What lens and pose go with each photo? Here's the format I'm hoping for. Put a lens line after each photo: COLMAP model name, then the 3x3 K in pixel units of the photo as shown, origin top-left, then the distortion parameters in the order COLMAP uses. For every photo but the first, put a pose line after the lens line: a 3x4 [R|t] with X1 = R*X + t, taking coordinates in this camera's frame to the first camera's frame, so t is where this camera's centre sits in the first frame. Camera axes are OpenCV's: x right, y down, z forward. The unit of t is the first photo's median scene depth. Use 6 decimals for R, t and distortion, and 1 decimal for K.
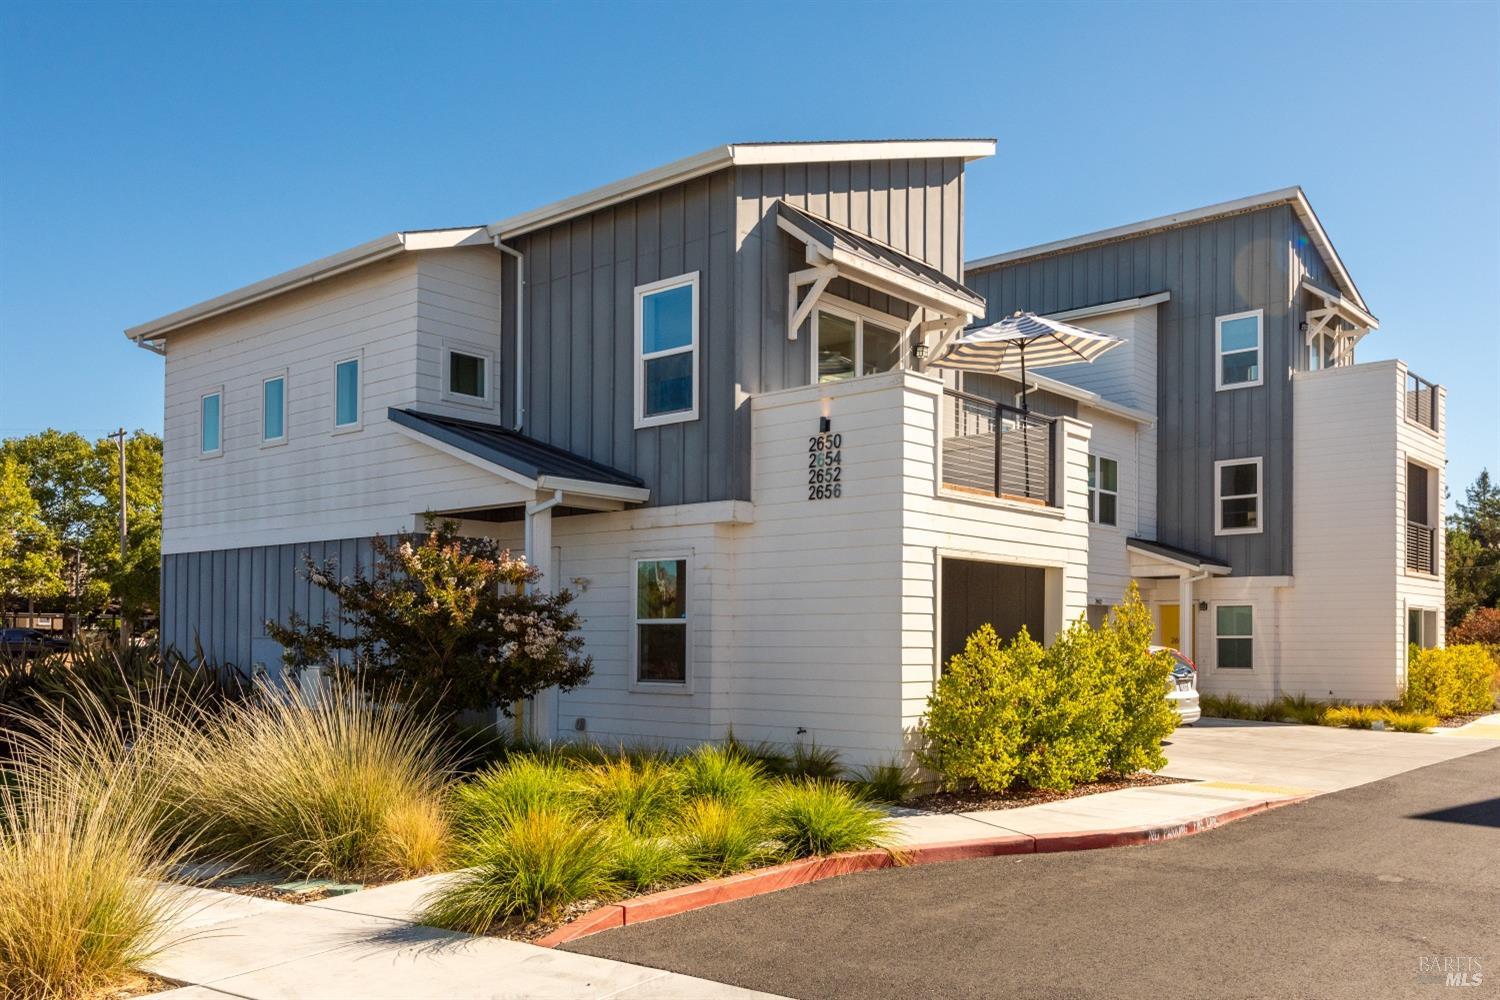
lens RADIAL K [[1392.4, 0, 750.0], [0, 1392.4, 500.0], [0, 0, 1]] dist [0.004105, -0.000316]
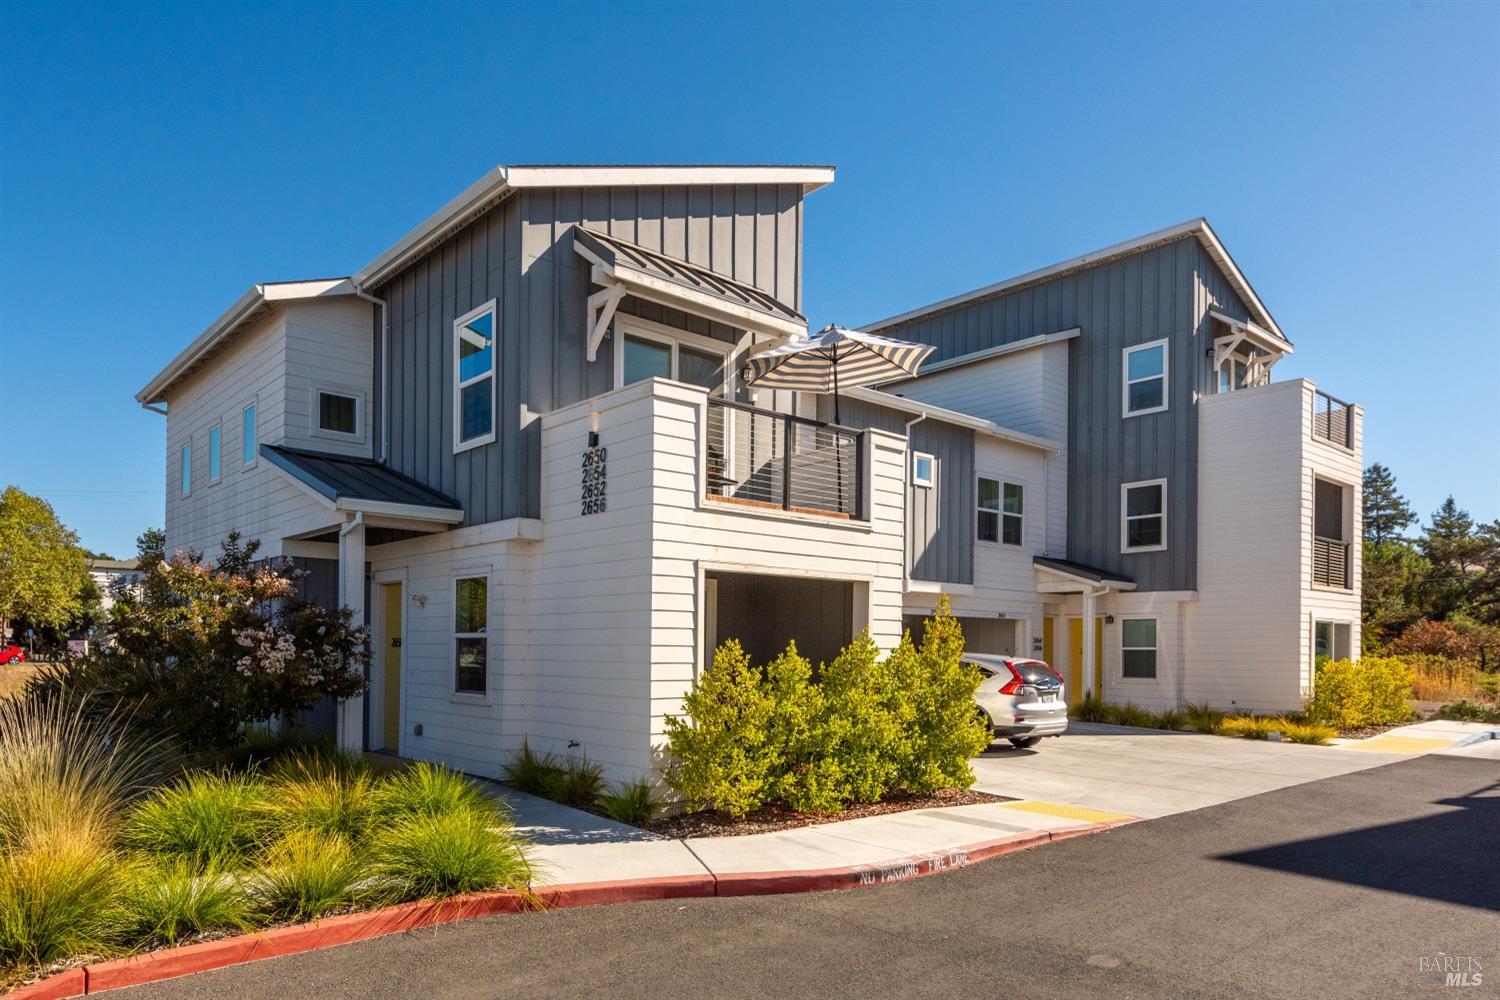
lens RADIAL K [[964.5, 0, 747.0], [0, 964.5, 567.5], [0, 0, 1]] dist [0.000085, -0.000171]
pose [[0.982520, -0.012332, -0.185748, 0.259983], [0.016312, 0.999669, 0.019909, 0.023112], [0.185441, -0.022591, 0.982396, 0.303866]]
